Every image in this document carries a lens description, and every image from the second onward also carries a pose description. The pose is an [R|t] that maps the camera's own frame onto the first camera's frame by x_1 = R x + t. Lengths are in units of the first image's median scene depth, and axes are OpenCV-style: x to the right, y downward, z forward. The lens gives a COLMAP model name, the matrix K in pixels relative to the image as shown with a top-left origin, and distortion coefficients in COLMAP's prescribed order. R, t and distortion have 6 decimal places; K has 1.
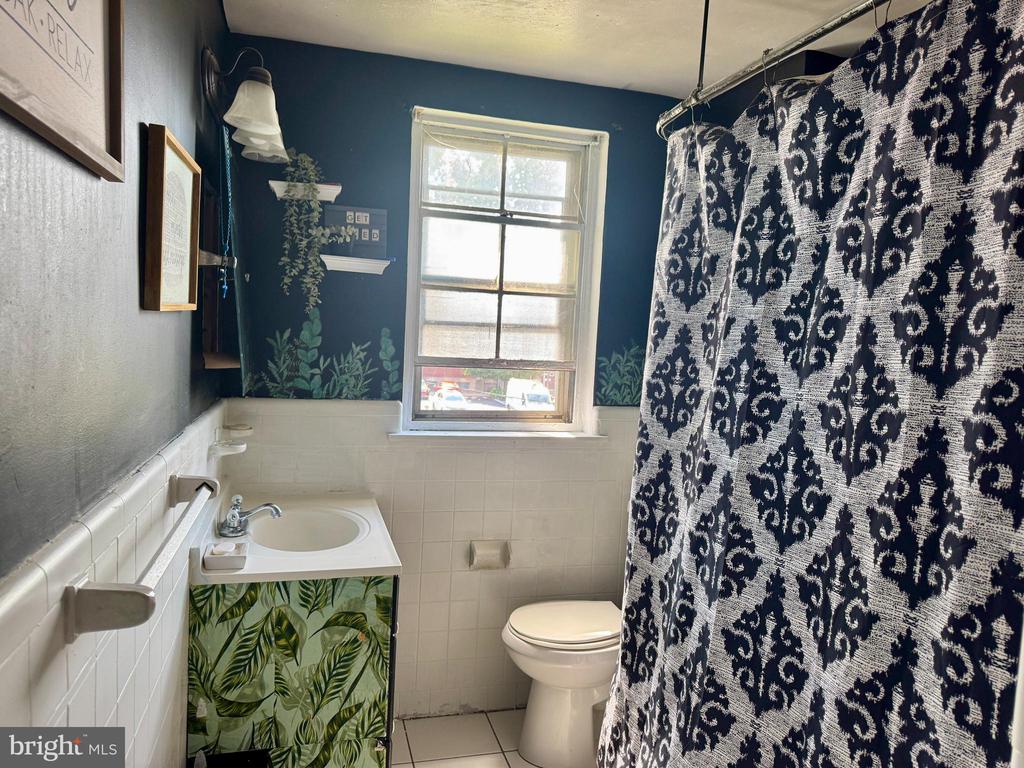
lens RADIAL K [[721.7, 0, 511.6], [0, 721.7, 387.8], [0, 0, 1]] dist [0.074234, -0.104888]
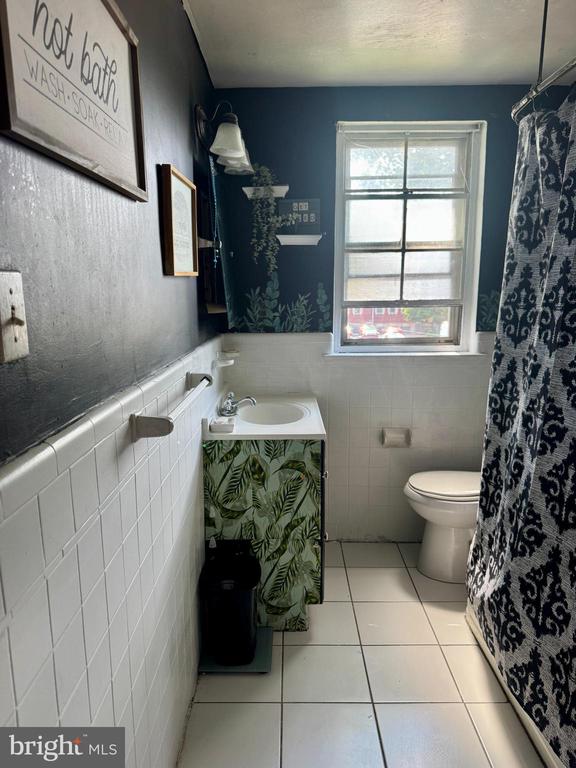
lens RADIAL K [[541.3, 0, 283.6], [0, 541.3, 385.3], [0, 0, 1]] dist [0.074234, -0.104888]
pose [[0.958820, -0.003145, -0.283996, 0.091100], [0.030878, 0.995166, 0.093229, 0.028558], [0.282330, -0.098159, 0.954282, -0.127640]]
